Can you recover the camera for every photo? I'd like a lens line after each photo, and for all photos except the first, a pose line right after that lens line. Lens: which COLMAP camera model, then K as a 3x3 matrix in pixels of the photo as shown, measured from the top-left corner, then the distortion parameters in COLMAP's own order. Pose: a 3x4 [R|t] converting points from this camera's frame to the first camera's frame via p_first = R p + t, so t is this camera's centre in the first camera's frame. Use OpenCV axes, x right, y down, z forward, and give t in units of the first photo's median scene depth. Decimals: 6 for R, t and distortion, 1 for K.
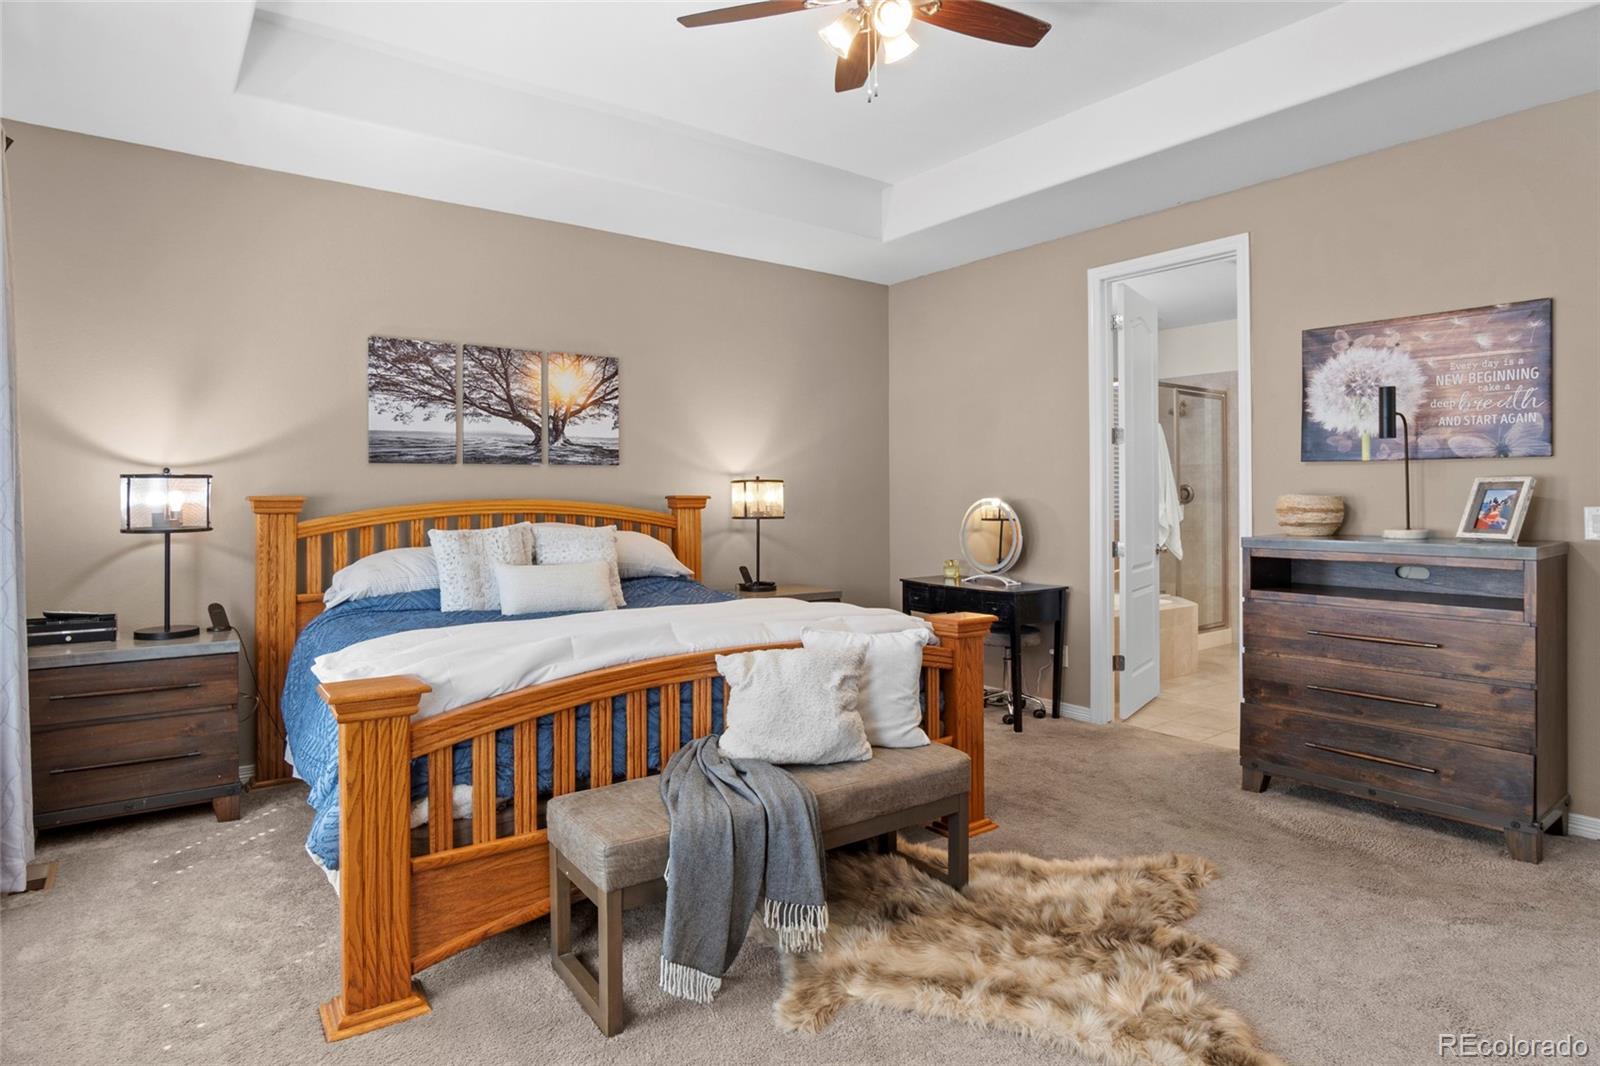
lens RADIAL K [[871.2, 0, 796.7], [0, 871.2, 500.4], [0, 0, 1]] dist [-0.038414, 0.011919]
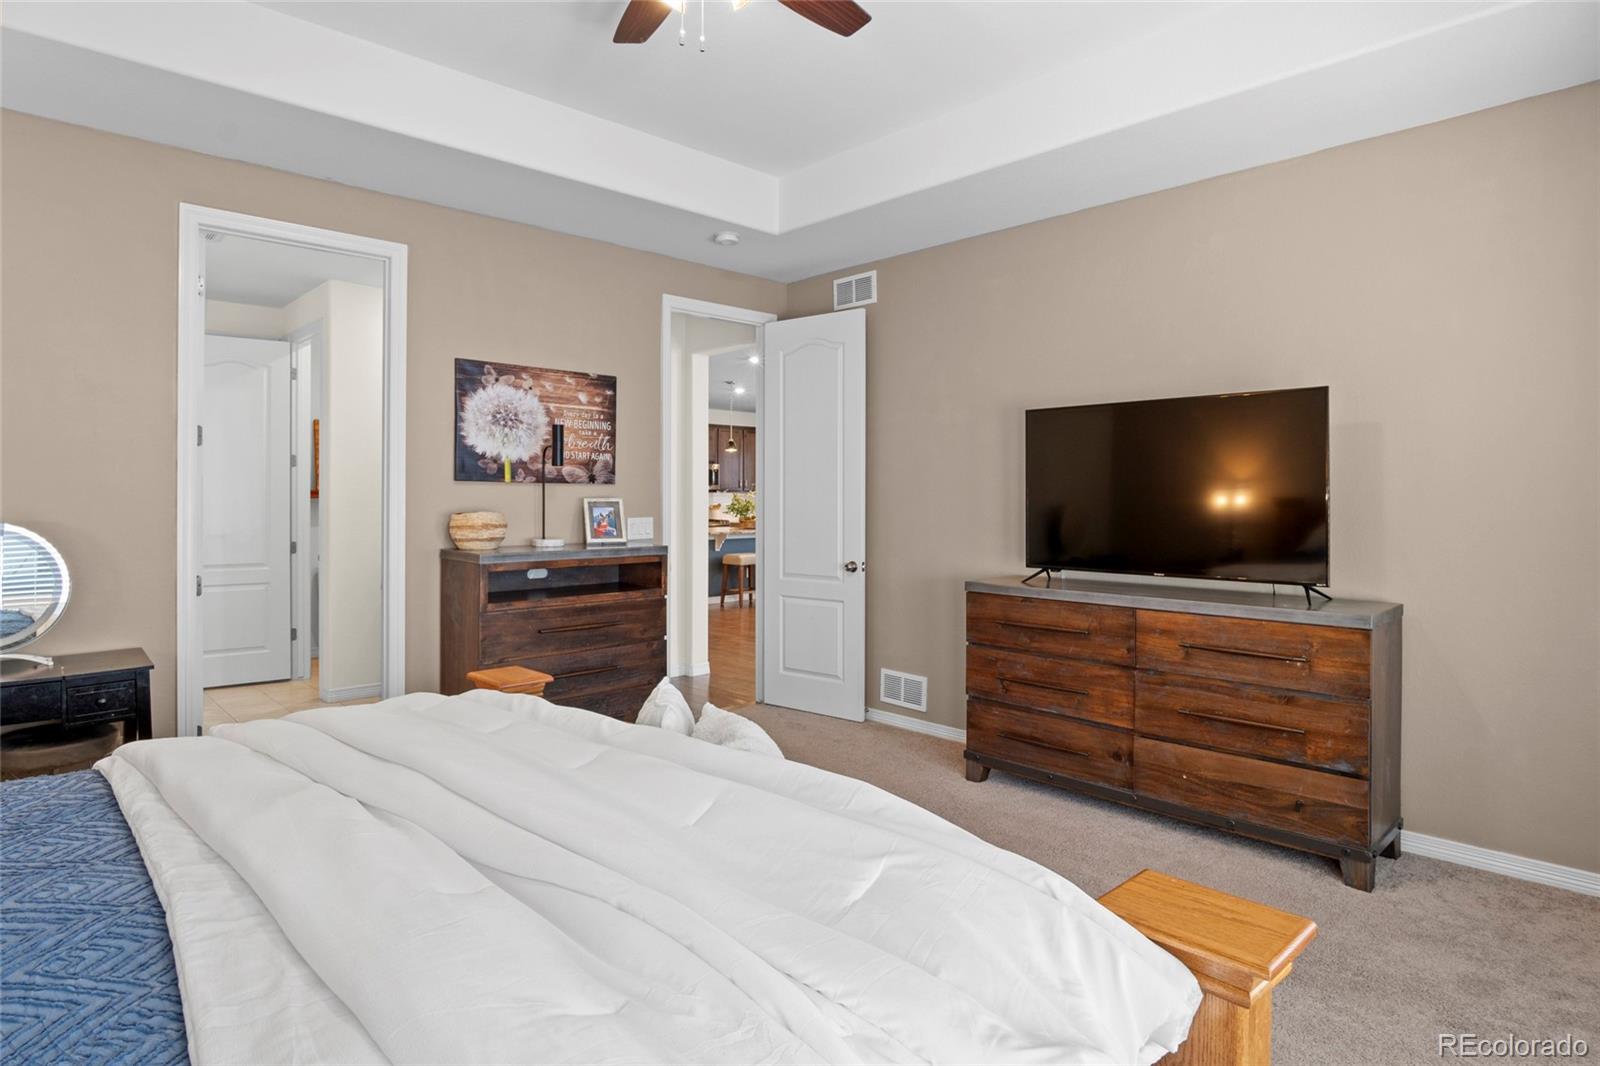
lens RADIAL K [[871.2, 0, 796.7], [0, 871.2, 500.4], [0, 0, 1]] dist [-0.038414, 0.011919]
pose [[-0.104129, -0.001230, 0.994563, -0.575549], [0.005429, 0.999984, 0.001805, -0.022296], [-0.994549, 0.005587, -0.104120, 0.759095]]
